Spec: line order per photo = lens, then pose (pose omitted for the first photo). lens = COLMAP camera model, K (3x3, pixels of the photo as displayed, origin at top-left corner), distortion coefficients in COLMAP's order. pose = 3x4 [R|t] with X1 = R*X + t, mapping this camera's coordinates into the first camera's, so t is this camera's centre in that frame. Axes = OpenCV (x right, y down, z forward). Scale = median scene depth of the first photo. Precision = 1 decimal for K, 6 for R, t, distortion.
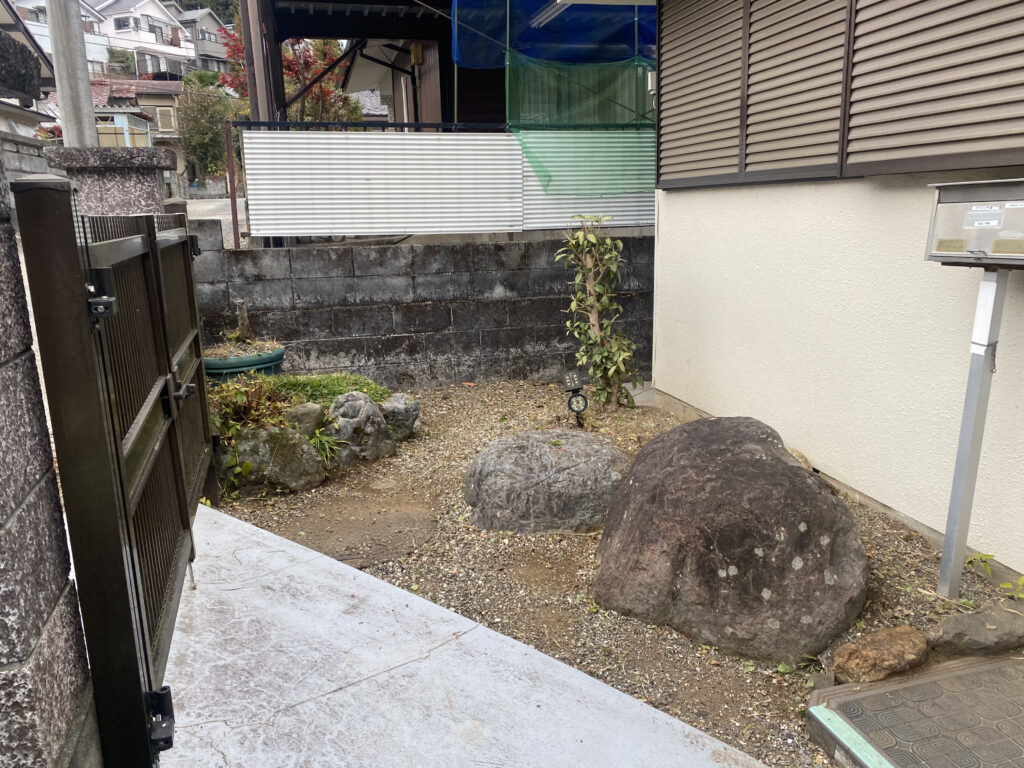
lens RADIAL K [[767.7, 0, 512.0], [0, 767.7, 384.0], [0, 0, 1]] dist [0.043002, -0.030328]
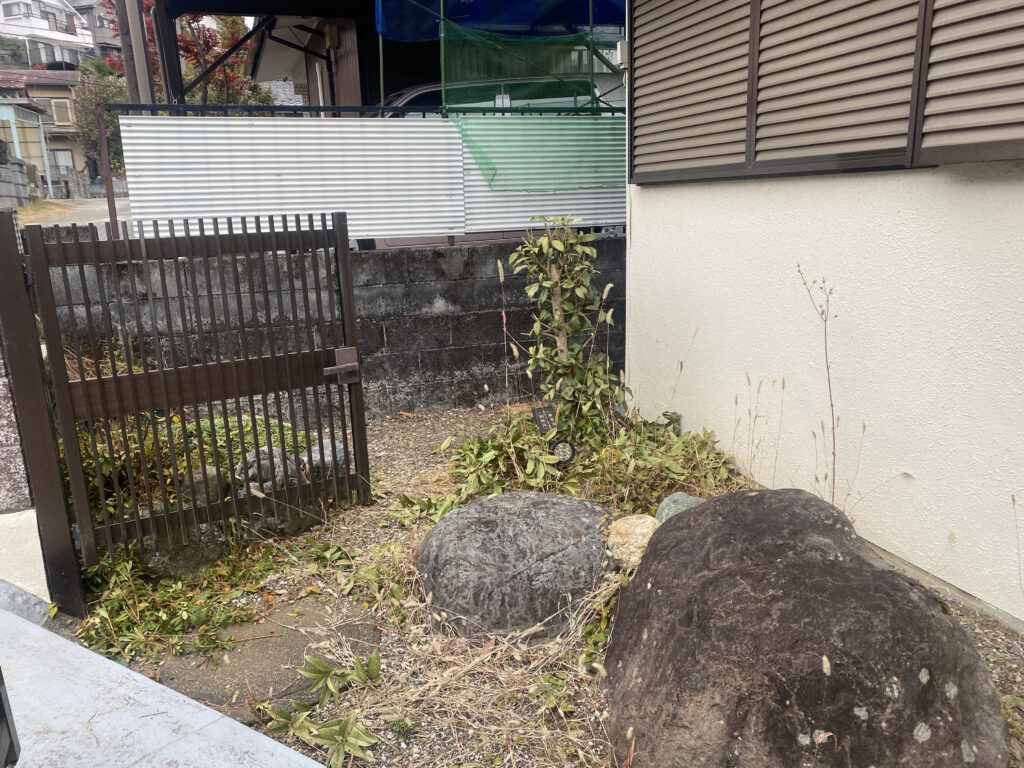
lens RADIAL K [[779.7, 0, 497.0], [0, 779.7, 403.2], [0, 0, 1]] dist [0.021987, 0.001748]
pose [[0.997057, -0.029543, 0.070745, -0.028458], [0.027679, 0.999247, 0.027179, -0.053872], [-0.071495, -0.025141, 0.997124, 0.204464]]
